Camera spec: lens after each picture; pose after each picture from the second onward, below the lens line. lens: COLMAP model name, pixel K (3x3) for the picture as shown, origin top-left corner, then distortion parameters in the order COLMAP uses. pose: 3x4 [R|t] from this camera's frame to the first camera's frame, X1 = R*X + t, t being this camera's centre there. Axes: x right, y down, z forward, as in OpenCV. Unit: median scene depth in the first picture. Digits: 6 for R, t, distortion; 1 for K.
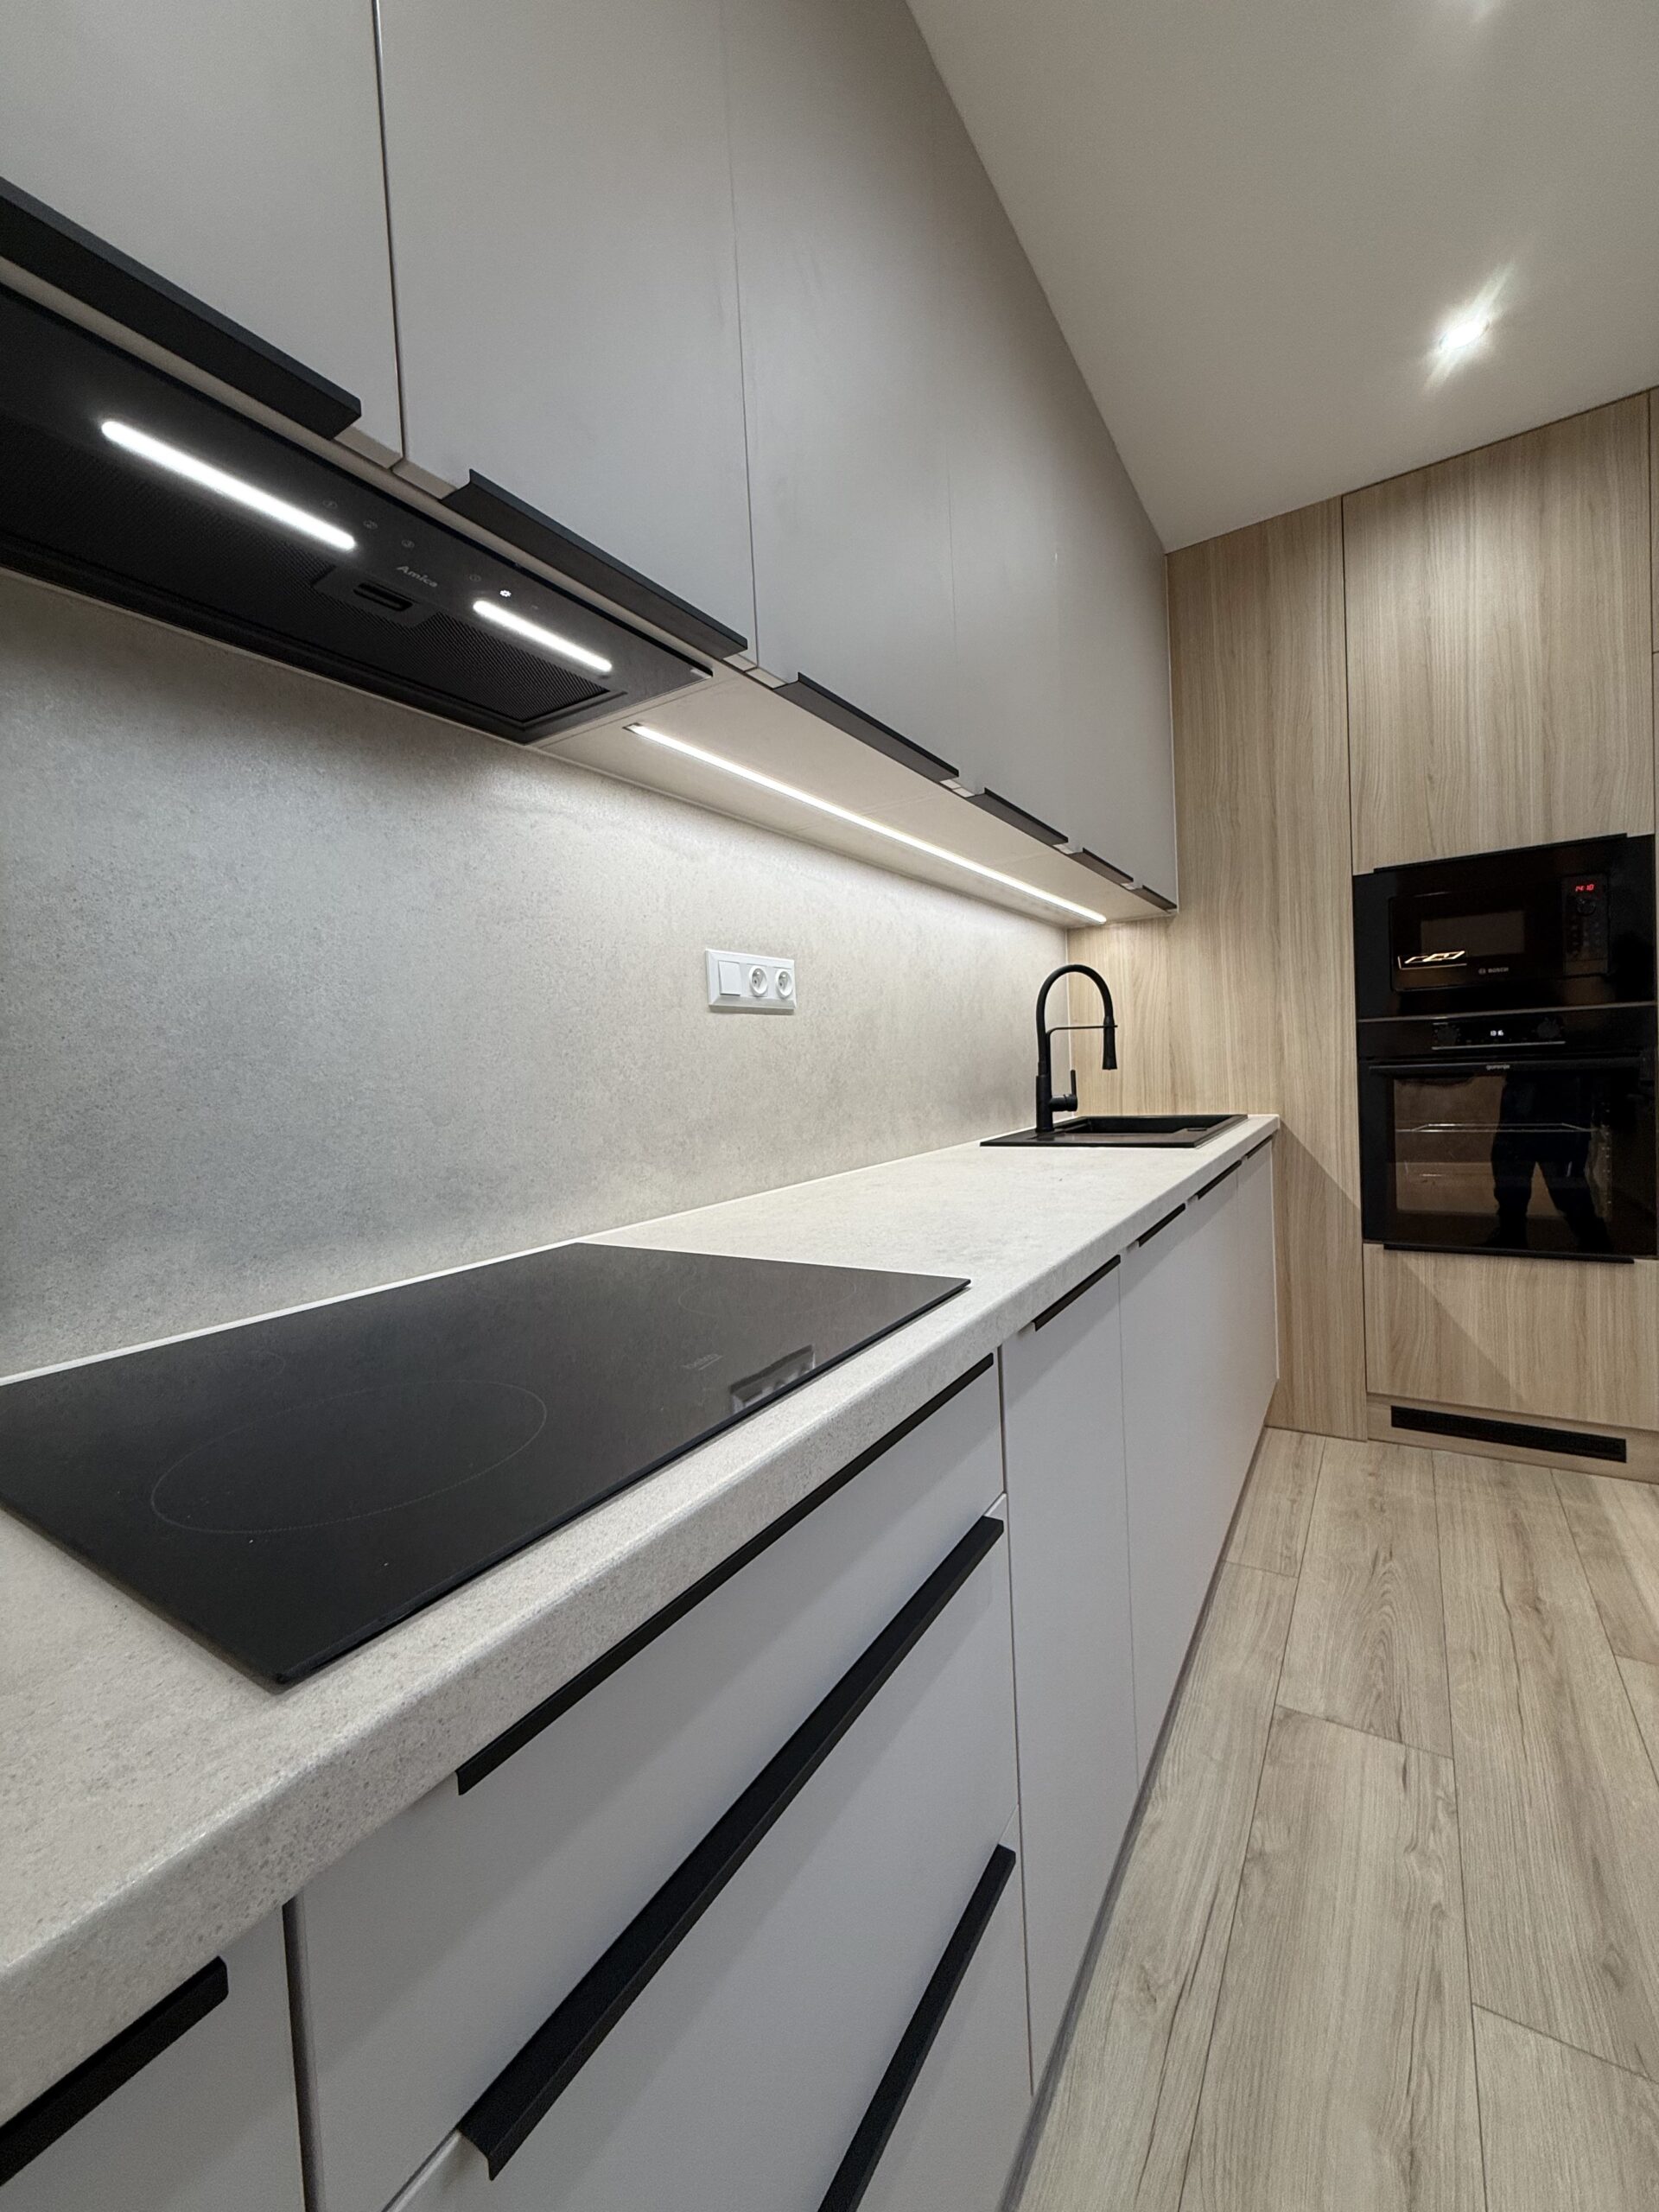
lens RADIAL K [[871.7, 0, 824.8], [0, 871.7, 1104.1], [0, 0, 1]] dist [-0.001565, 0.000384]
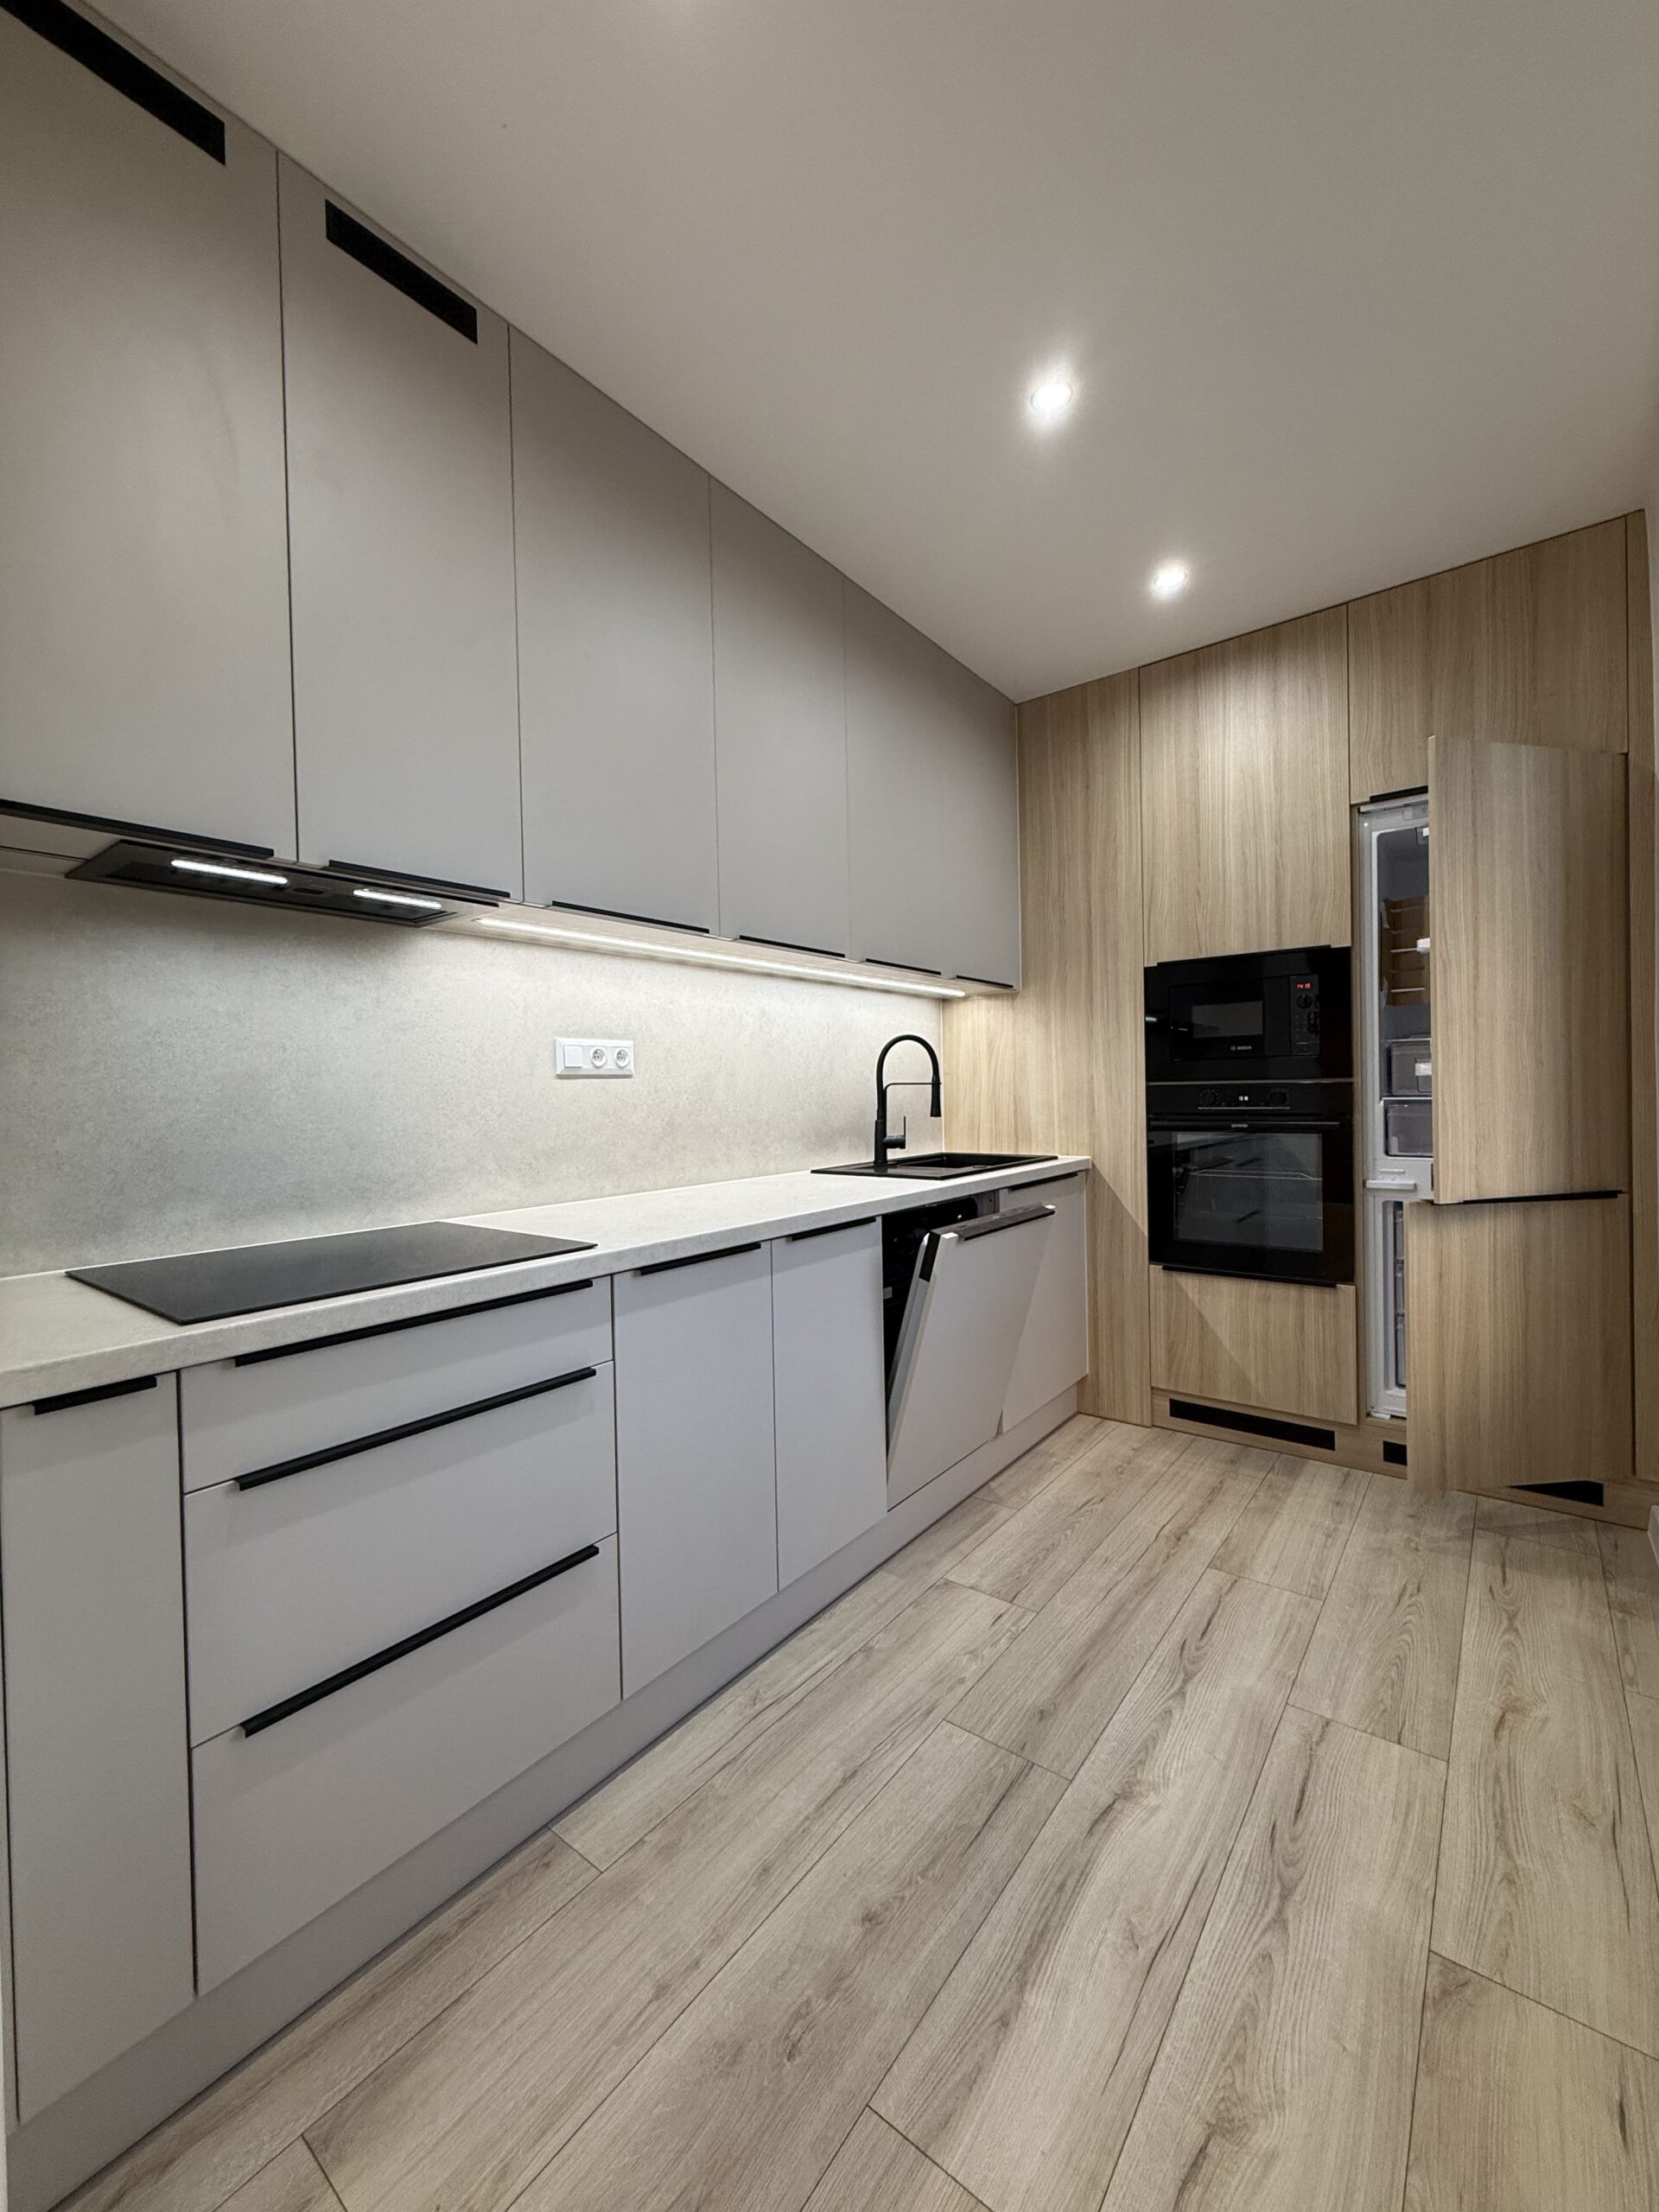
lens RADIAL K [[871.7, 0, 826.5], [0, 871.7, 1103.7], [0, 0, 1]] dist [-0.001565, 0.000384]
pose [[0.995764, 0.031839, -0.086255, 0.358247], [-0.033829, 0.999192, -0.021707, -0.033507], [0.085494, 0.024533, 0.996037, -0.366929]]
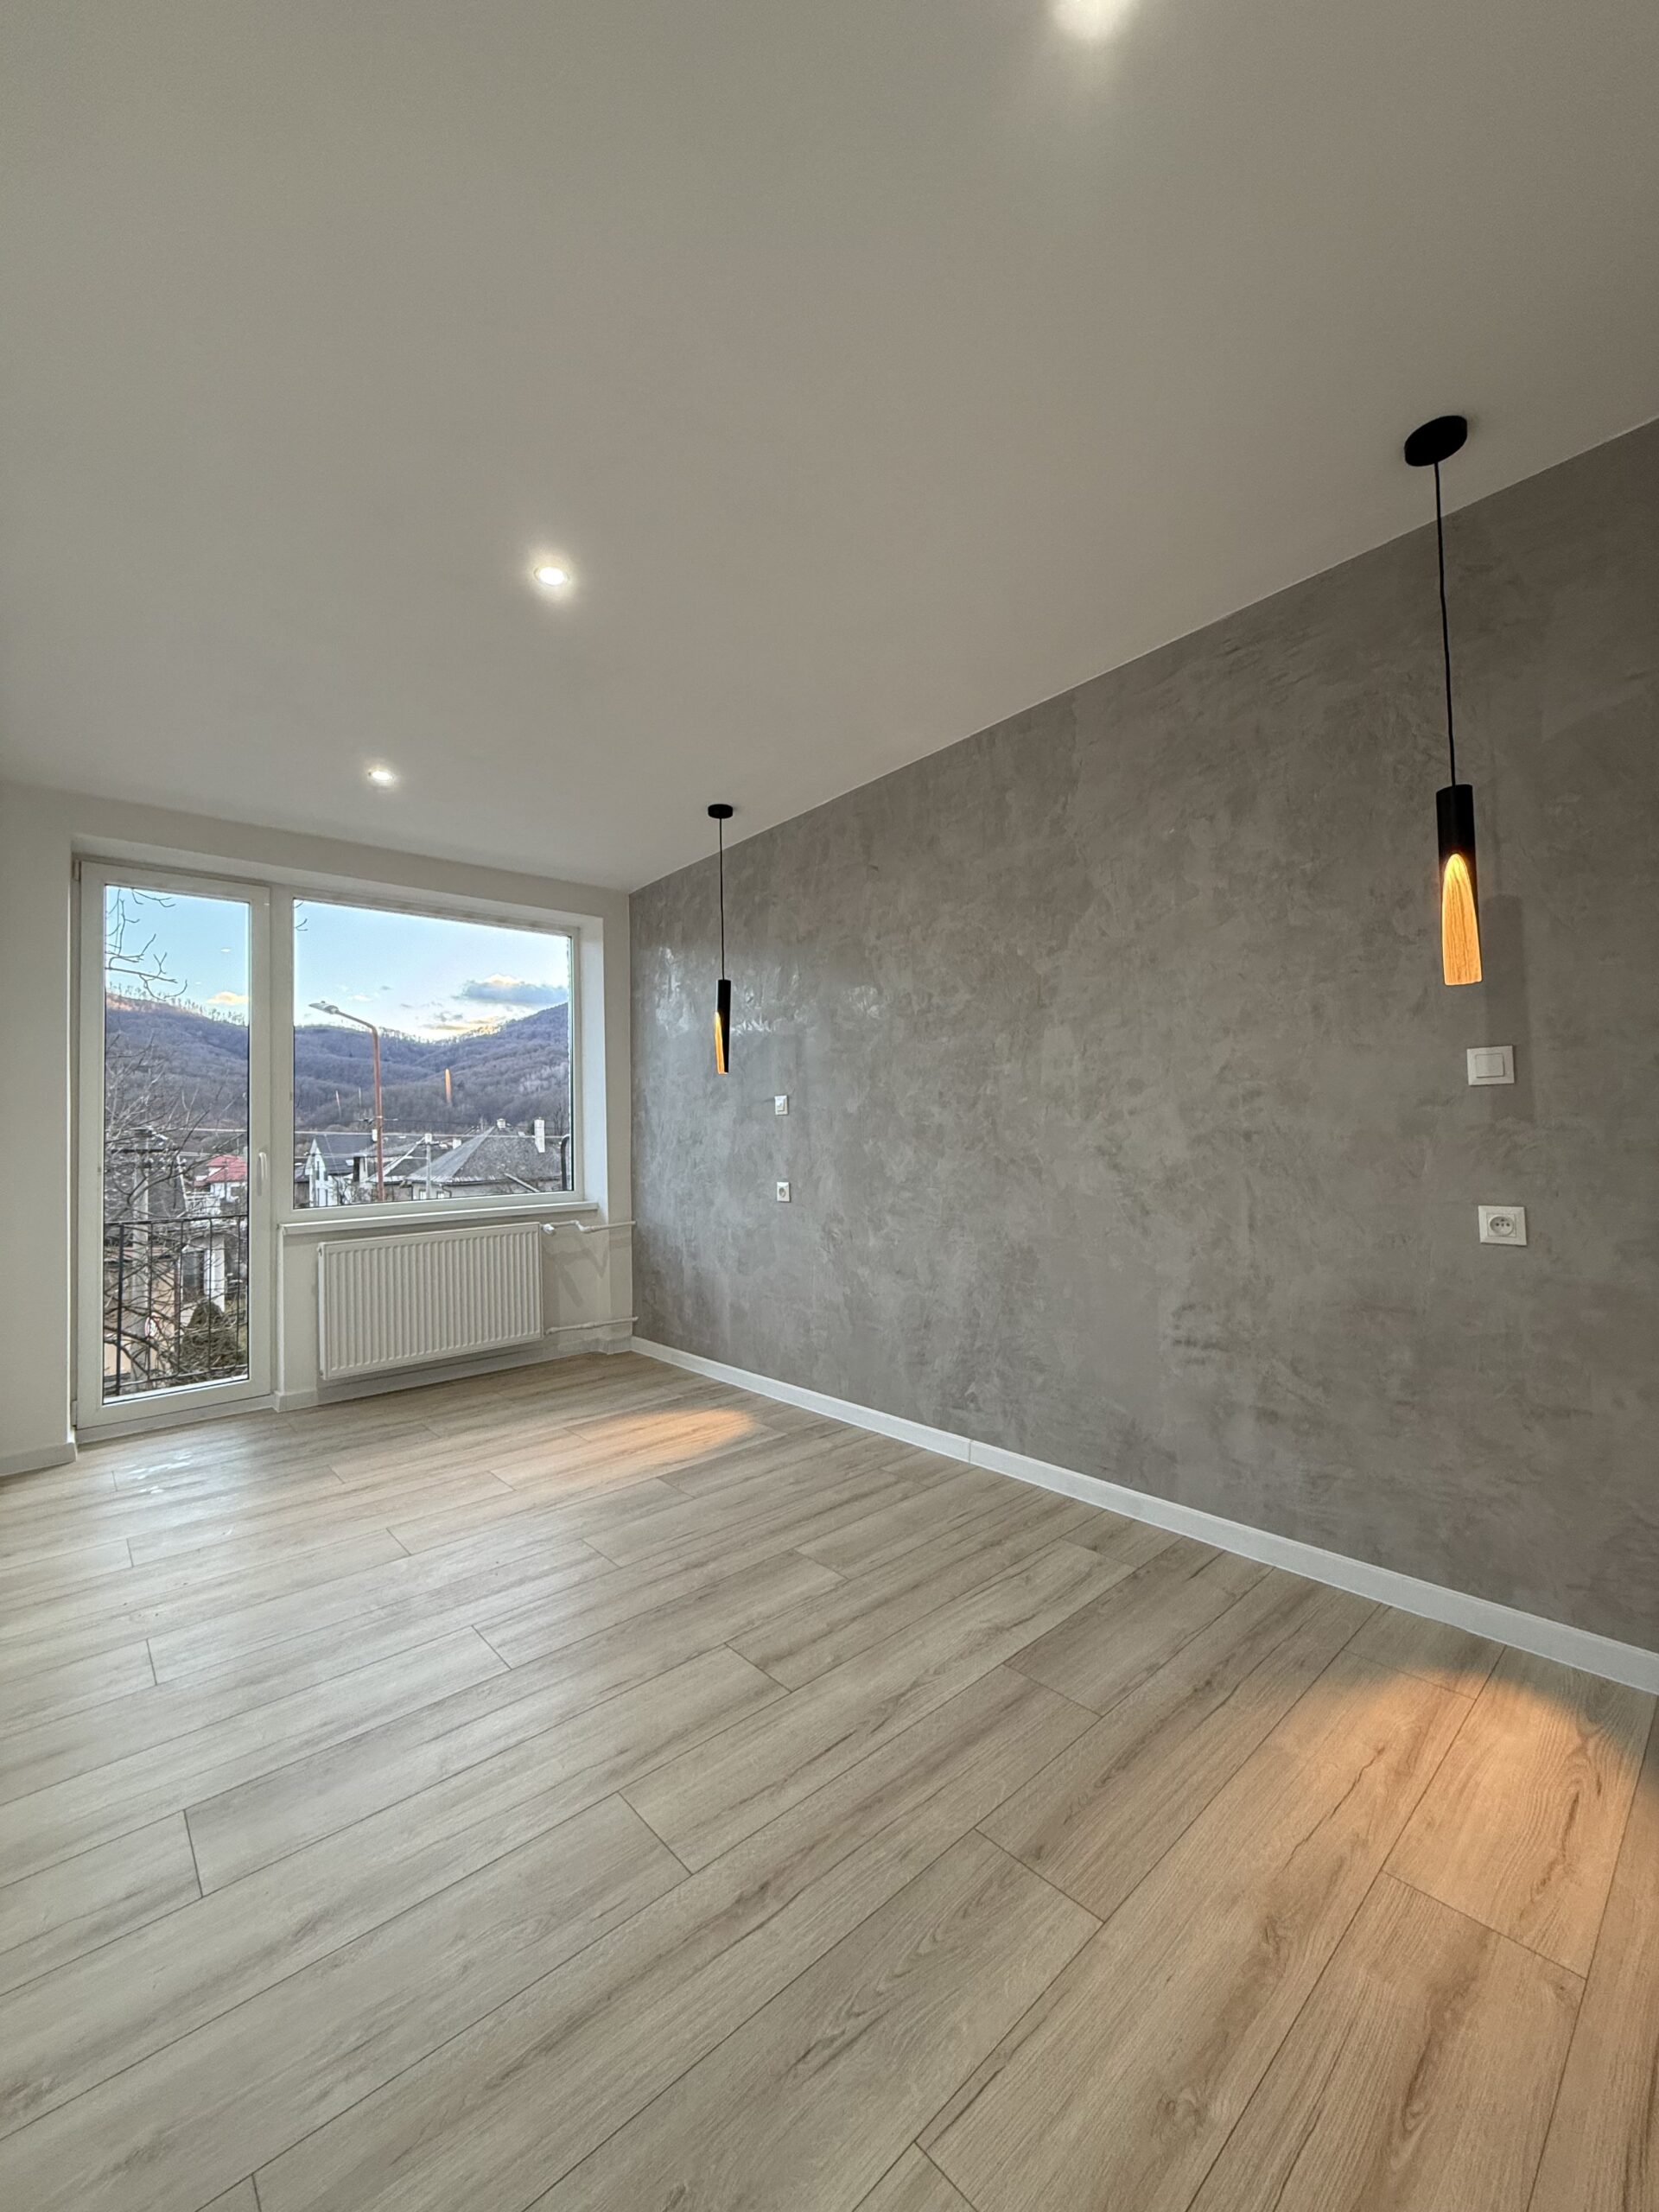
lens RADIAL K [[871.7, 0, 847.4], [0, 871.7, 1099.3], [0, 0, 1]] dist [-0.001565, 0.000384]
pose [[-0.965954, 0.070961, 0.248791, 0.457381], [0.071907, 0.997397, -0.005299, -0.149937], [-0.248519, 0.012771, -0.968543, 1.687156]]
